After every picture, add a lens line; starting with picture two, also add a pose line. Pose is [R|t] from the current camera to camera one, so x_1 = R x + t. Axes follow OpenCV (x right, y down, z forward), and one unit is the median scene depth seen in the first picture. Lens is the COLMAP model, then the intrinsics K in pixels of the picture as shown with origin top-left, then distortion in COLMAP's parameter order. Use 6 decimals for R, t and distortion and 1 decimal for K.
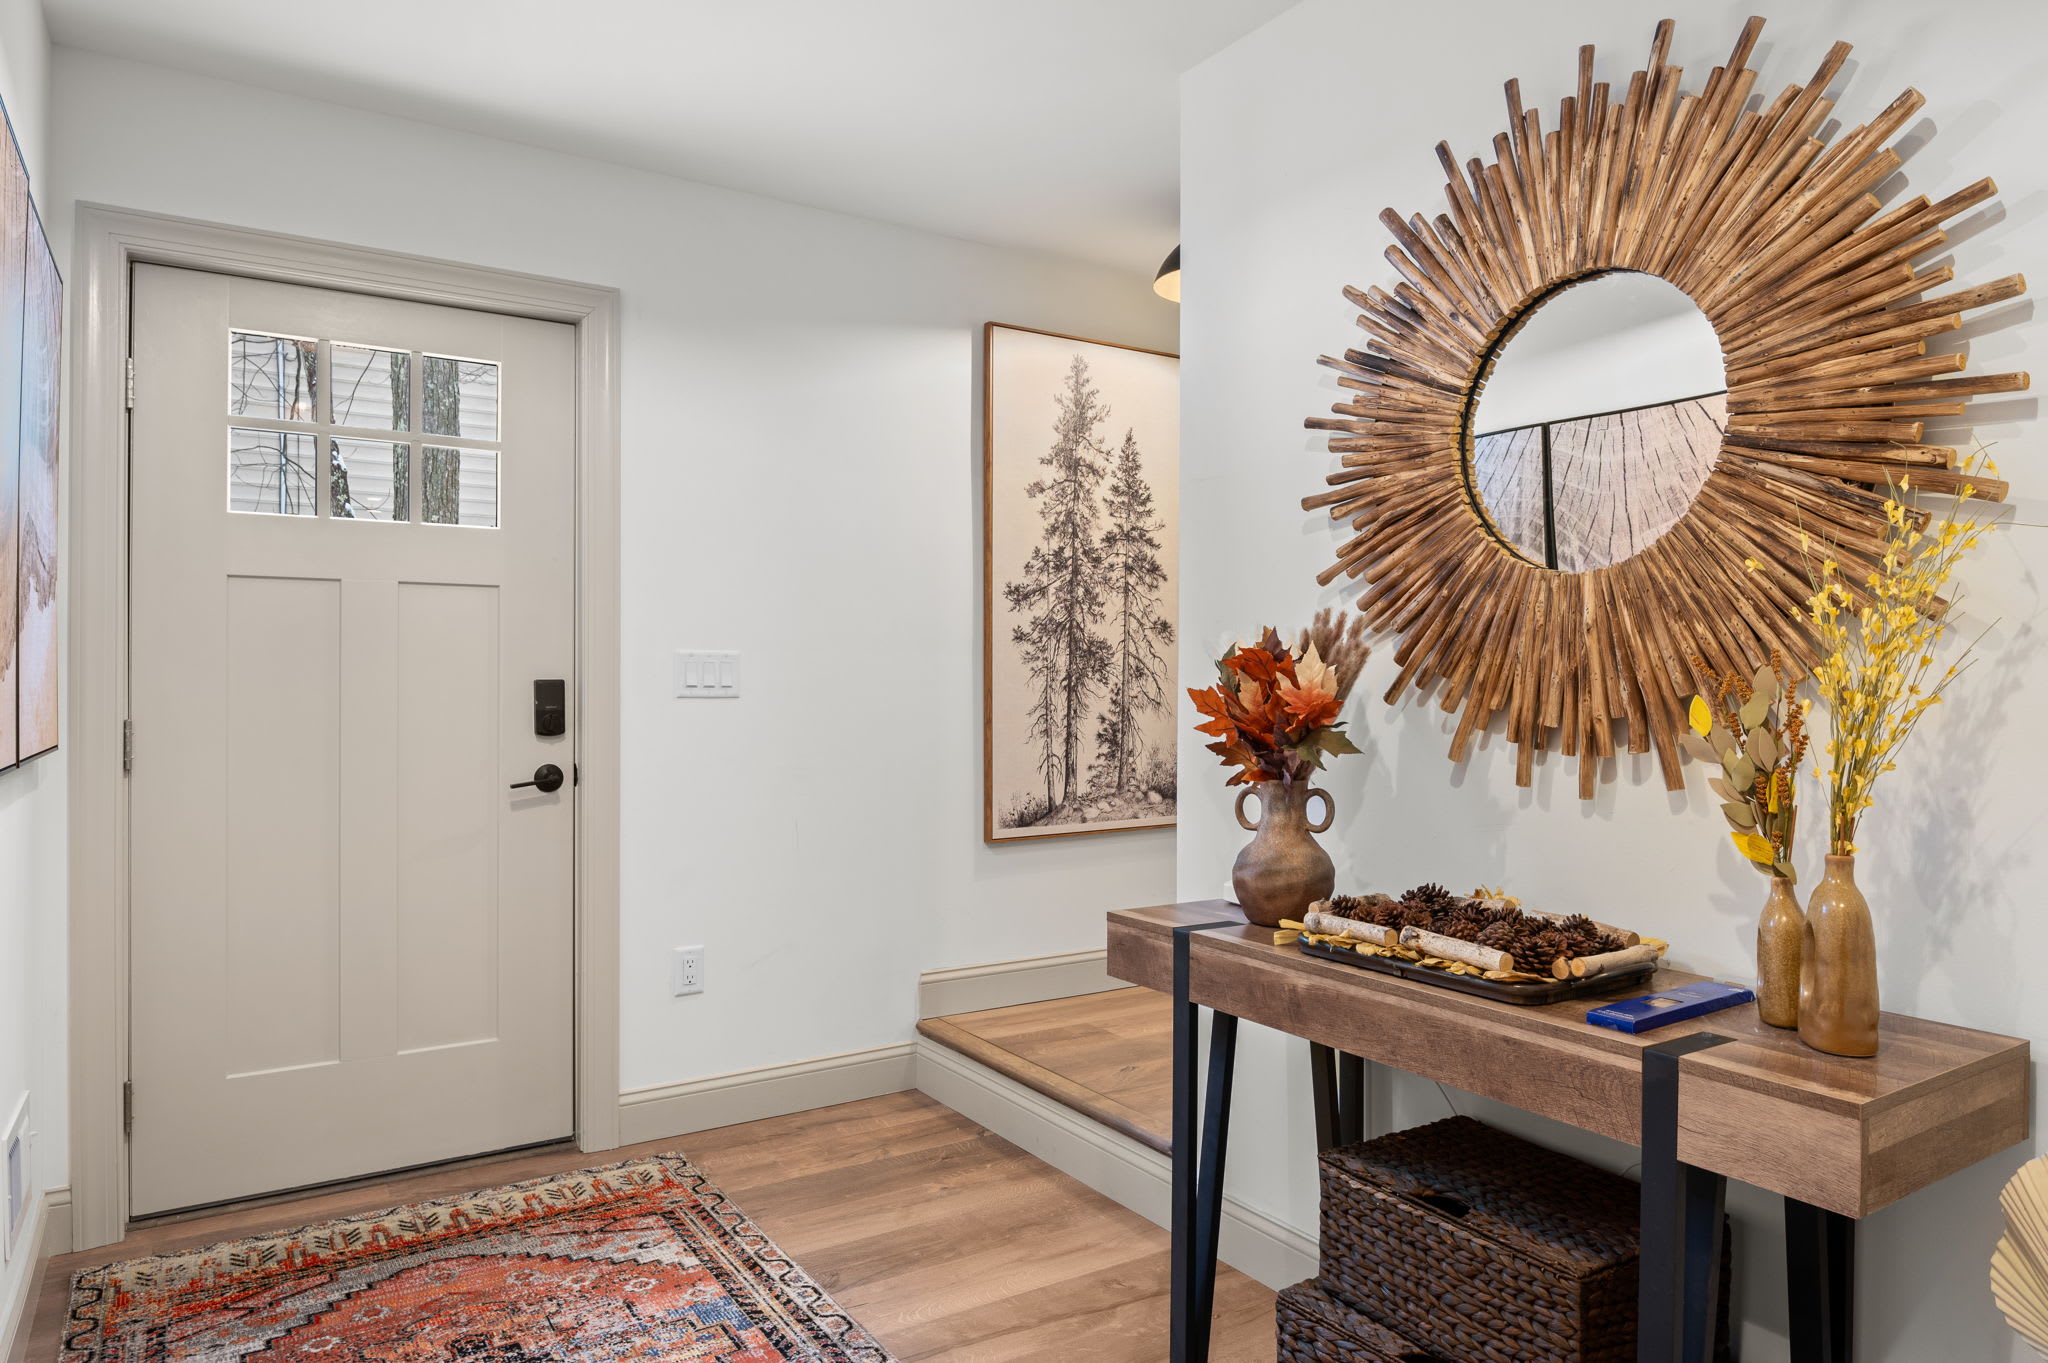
lens RADIAL K [[1245.4, 0, 1019.9], [0, 1245.4, 673.3], [0, 0, 1]] dist [-0.014263, -0.008902]
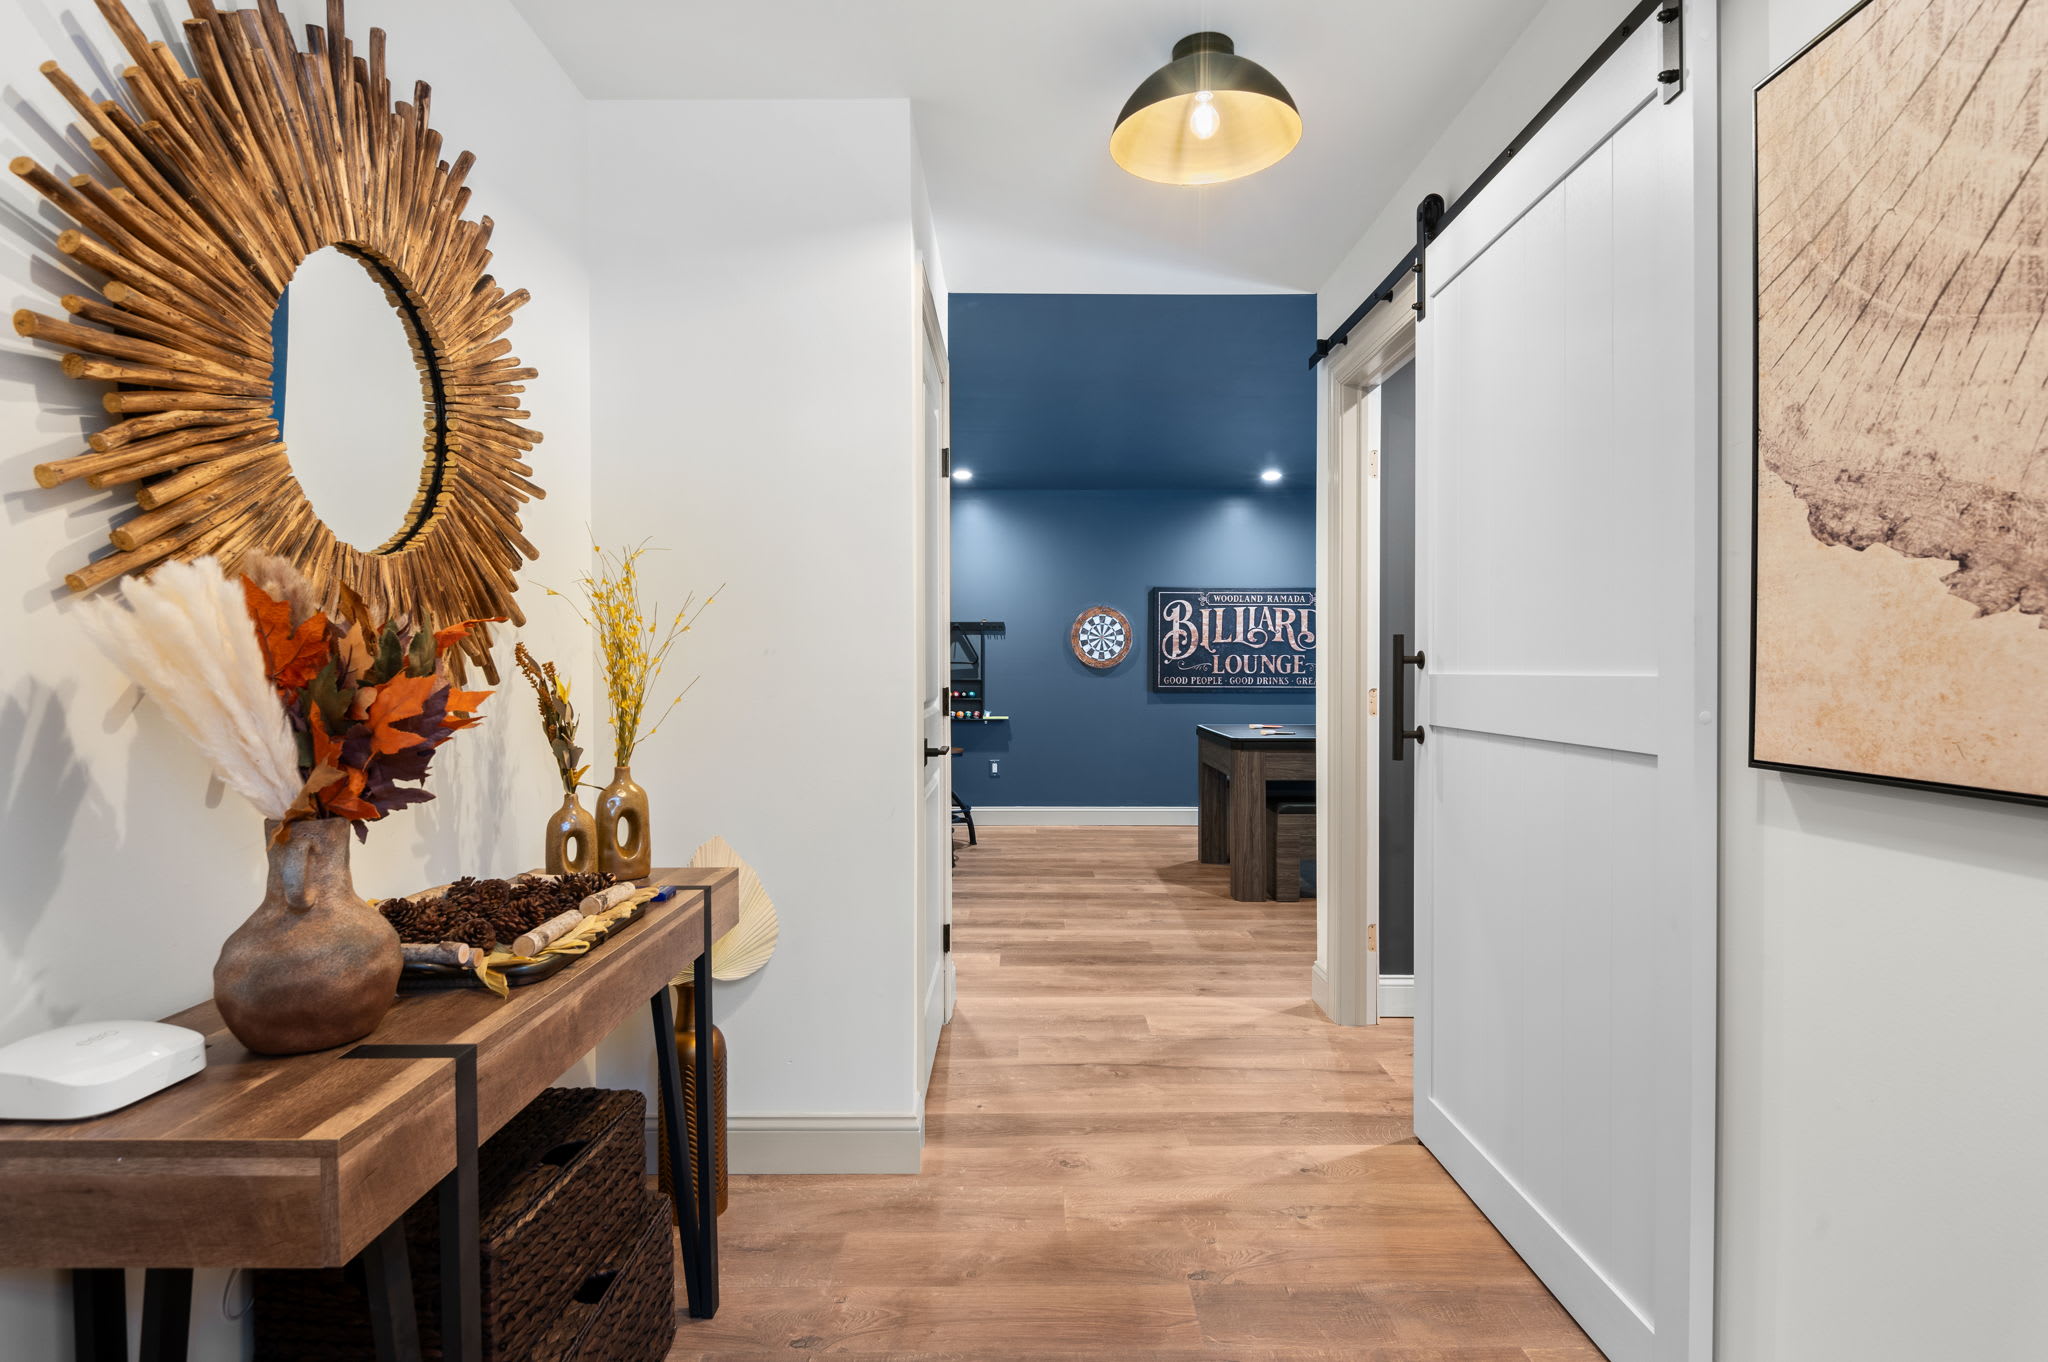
lens RADIAL K [[1063.0, 0, 1045.1], [0, 1063.0, 677.9], [0, 0, 1]] dist [-0.000475, -0.006221]
pose [[-0.846161, -0.007932, 0.532869, -0.423255], [-0.004330, 0.999959, 0.008010, 0.007339], [-0.532910, 0.004471, -0.846160, 1.330729]]
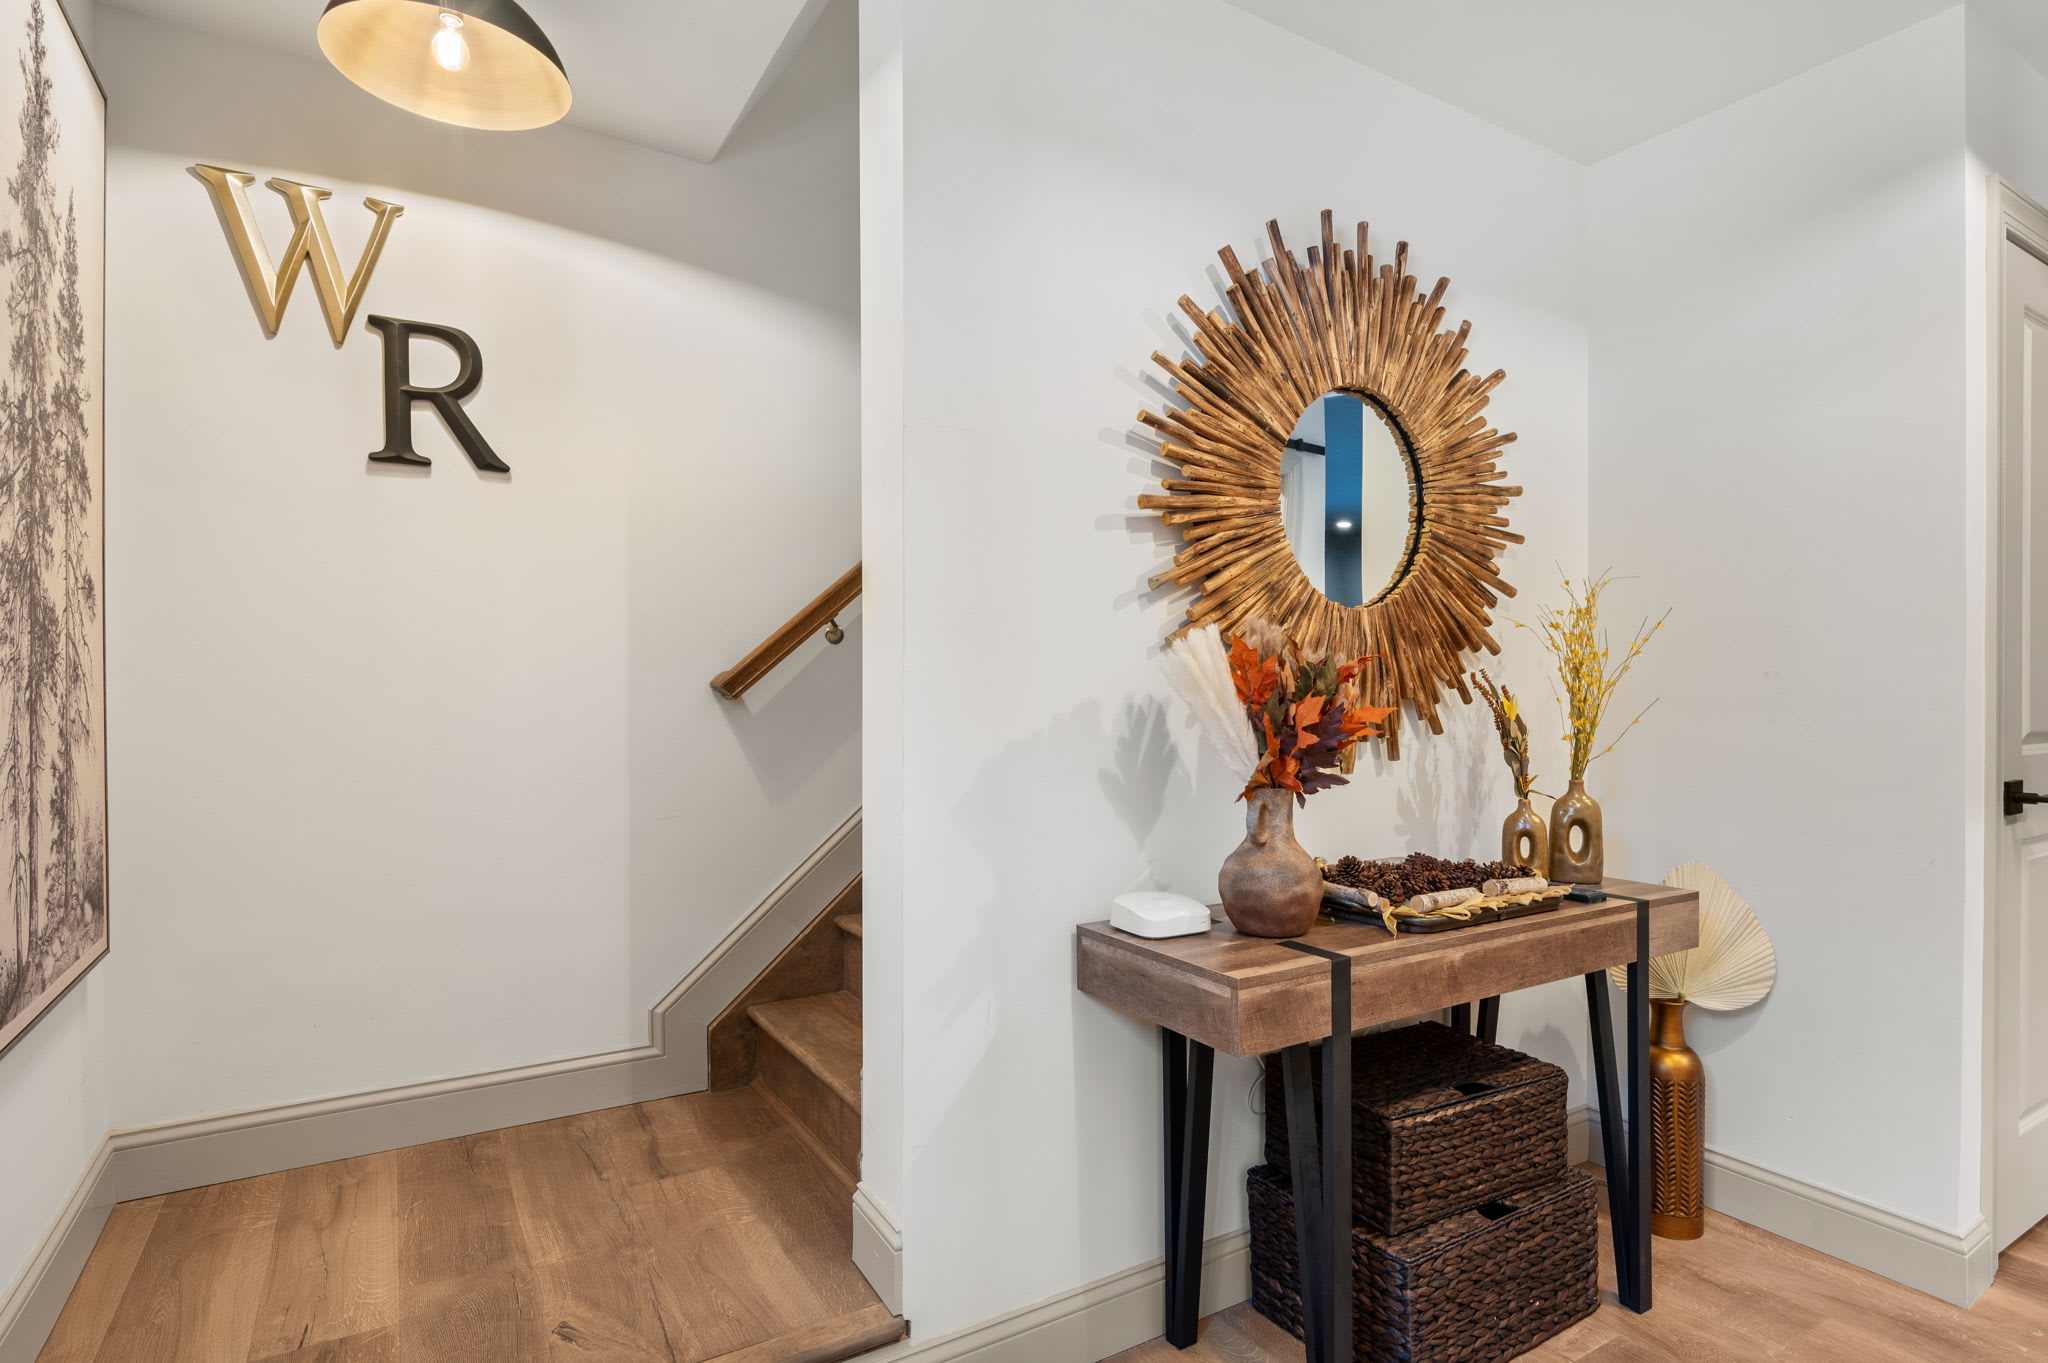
lens RADIAL K [[1063.0, 0, 1012.4], [0, 1063.0, 693.3], [0, 0, 1]] dist [-0.000475, -0.006221]
pose [[0.036957, -0.008037, 0.999285, -0.677929], [-0.004610, 0.999956, 0.008213, 0.004218], [-0.999306, -0.004910, 0.036919, 1.239770]]
